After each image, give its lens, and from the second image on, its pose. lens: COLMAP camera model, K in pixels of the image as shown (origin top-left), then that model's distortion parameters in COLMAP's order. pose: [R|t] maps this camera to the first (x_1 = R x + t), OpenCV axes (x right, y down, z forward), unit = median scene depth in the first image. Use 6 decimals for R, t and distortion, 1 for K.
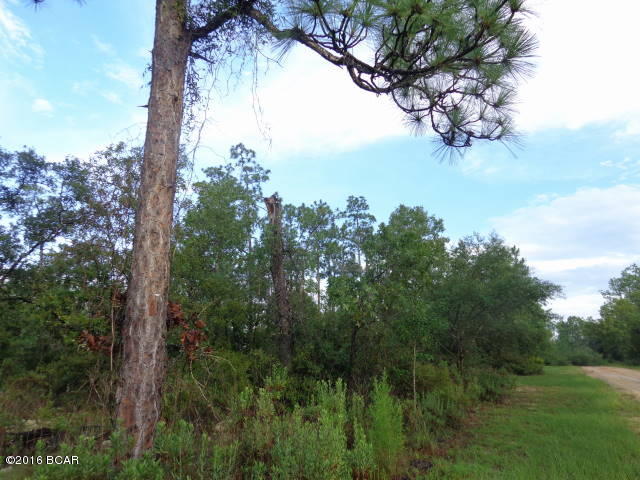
lens RADIAL K [[450.8, 0, 321.0], [0, 450.8, 235.7], [0, 0, 1]] dist [-0.006204, 0.008567]
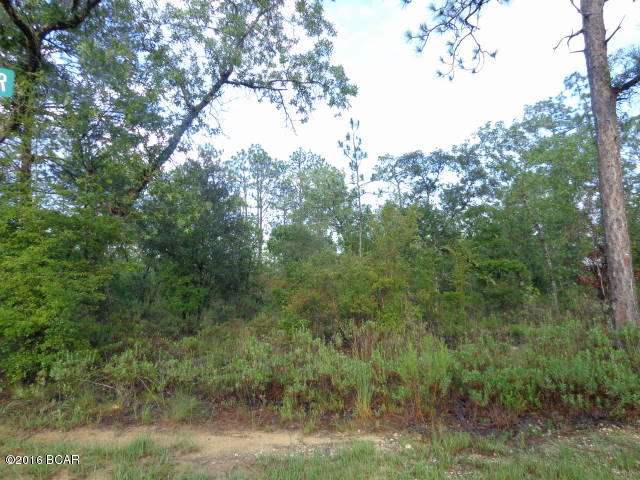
lens RADIAL K [[450.8, 0, 321.0], [0, 450.8, 235.7], [0, 0, 1]] dist [-0.006204, 0.008567]
pose [[0.769967, -0.083878, -0.632547, -0.040582], [0.173899, 0.981381, 0.081544, -0.080097], [0.613930, -0.172786, 0.770217, -0.300657]]
